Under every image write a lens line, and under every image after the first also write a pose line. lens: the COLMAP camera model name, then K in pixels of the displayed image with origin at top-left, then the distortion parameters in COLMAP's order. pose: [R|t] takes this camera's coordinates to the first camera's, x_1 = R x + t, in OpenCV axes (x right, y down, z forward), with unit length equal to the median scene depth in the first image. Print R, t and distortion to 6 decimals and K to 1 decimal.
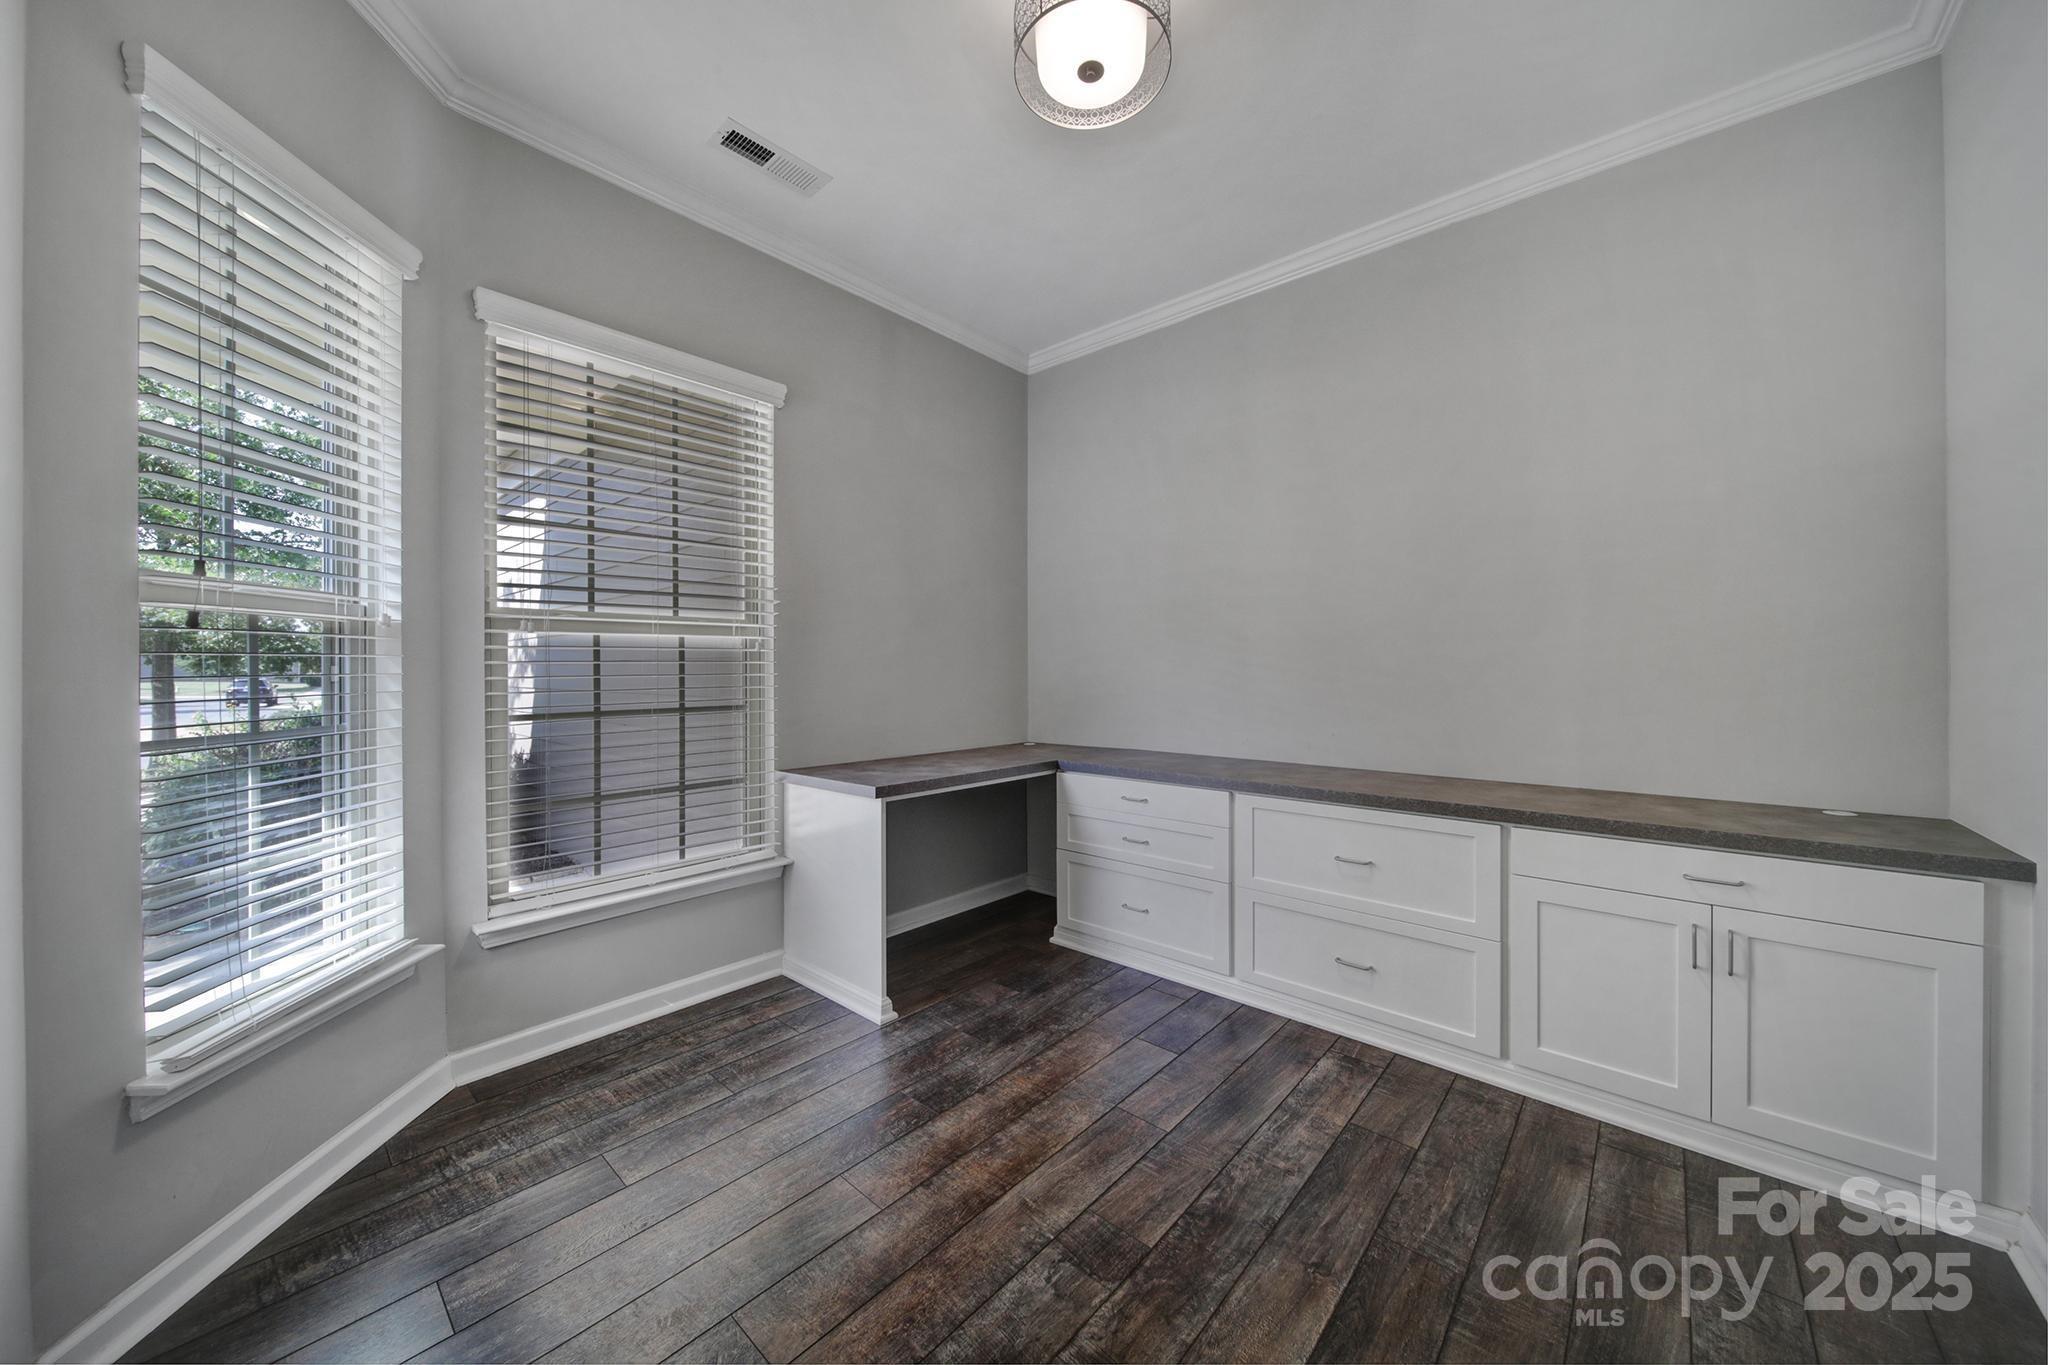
lens RADIAL K [[723.6, 0, 1010.8], [0, 723.6, 668.1], [0, 0, 1]] dist [0.000817, -0.001596]
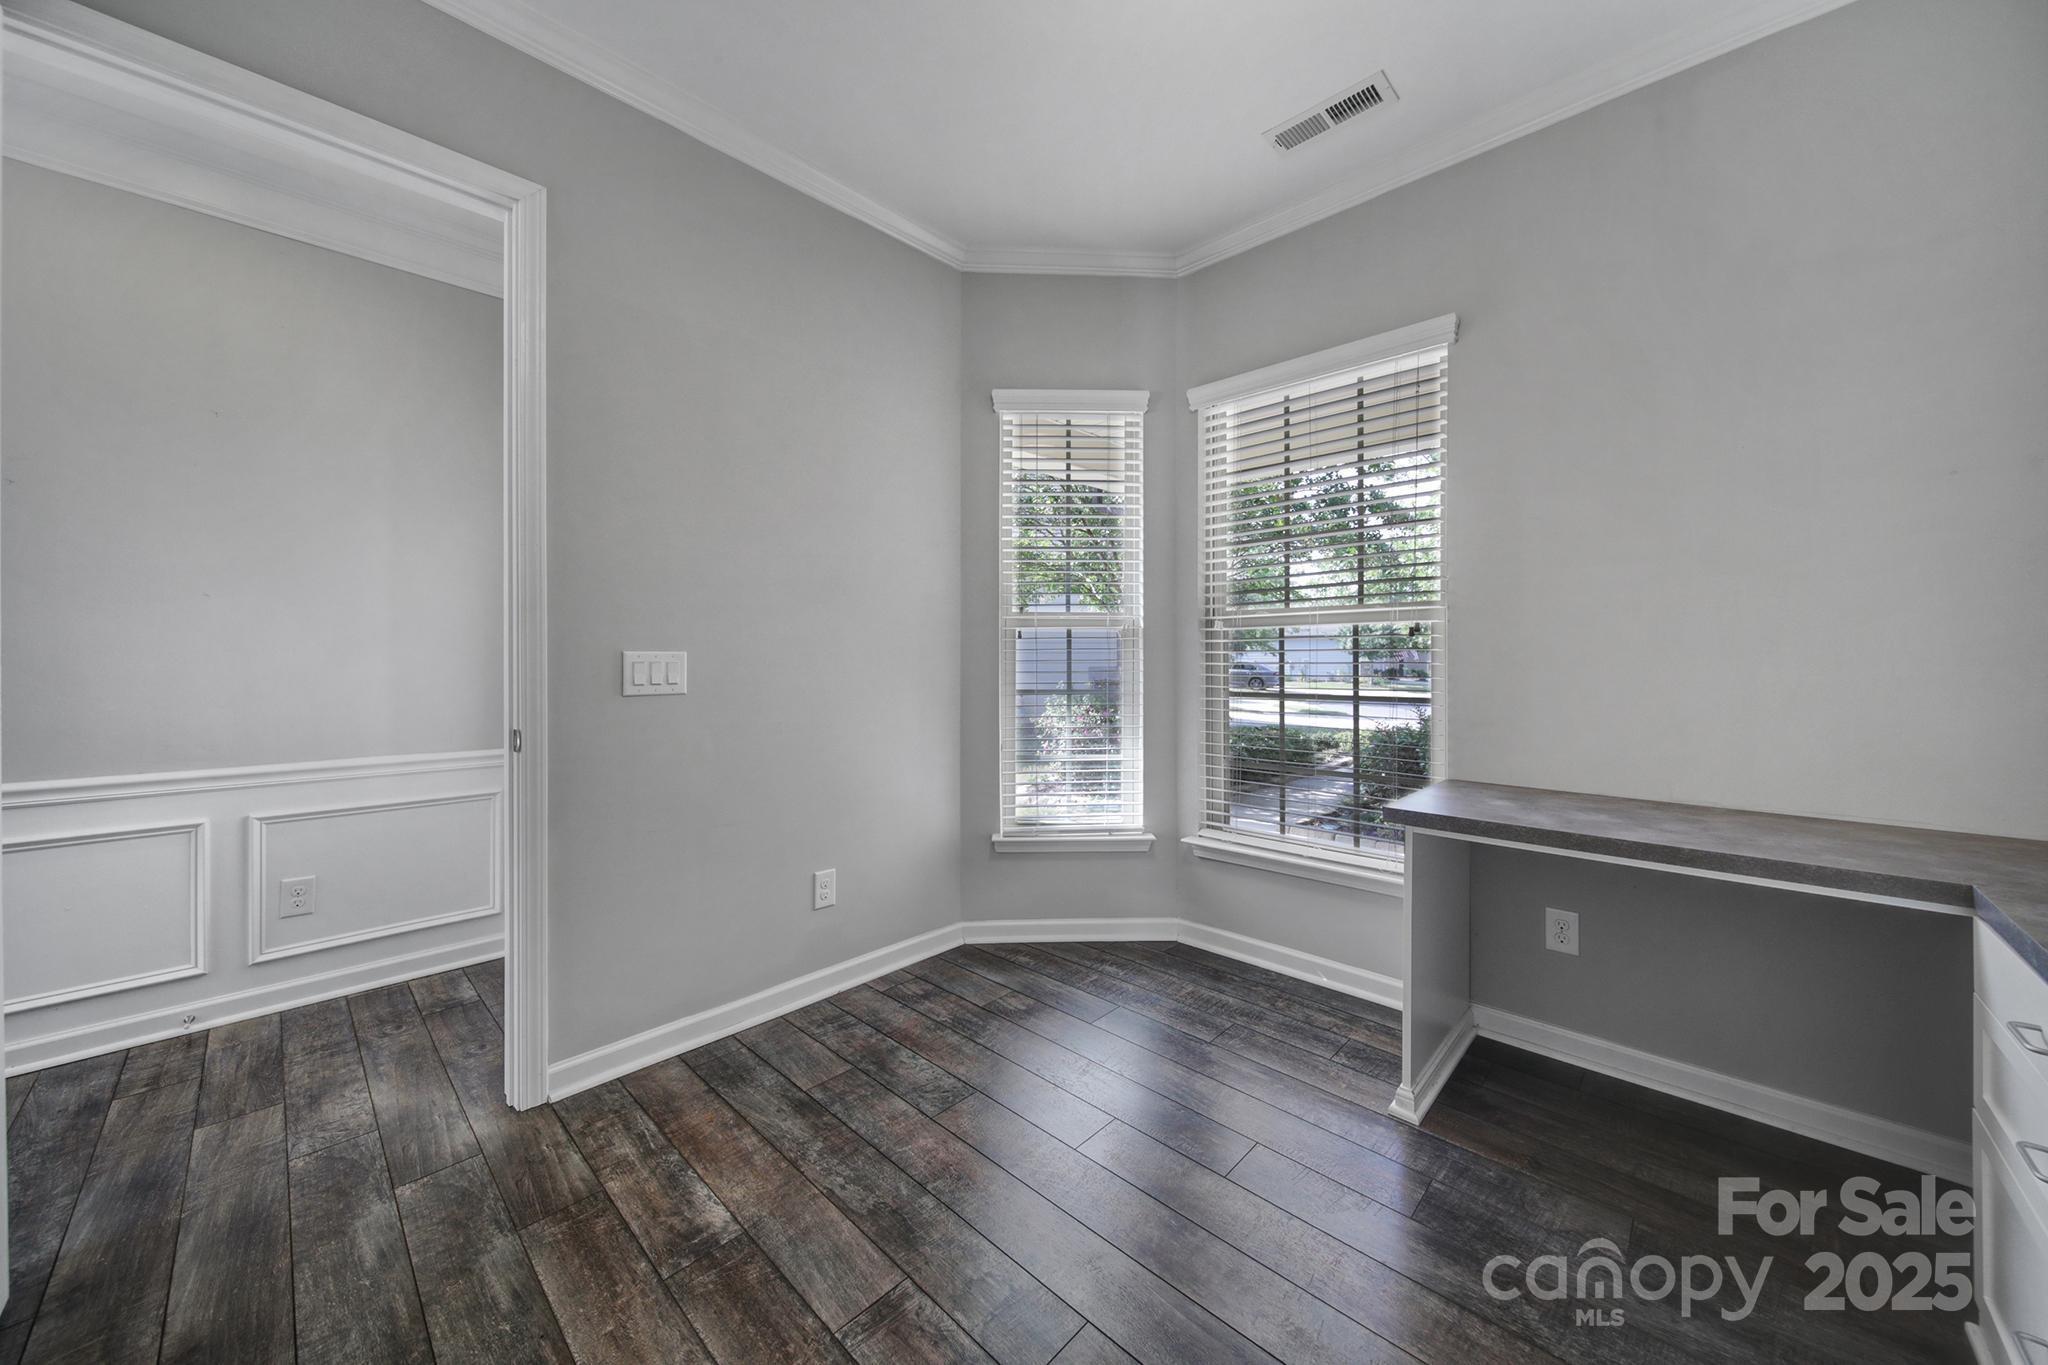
lens RADIAL K [[723.6, 0, 1036.9], [0, 723.6, 653.3], [0, 0, 1]] dist [0.000817, -0.001596]
pose [[-0.003972, 0.000873, -0.999992, 0.675282], [-0.005203, 0.999986, 0.000894, -0.004434], [0.999979, 0.005206, -0.003967, 0.690064]]
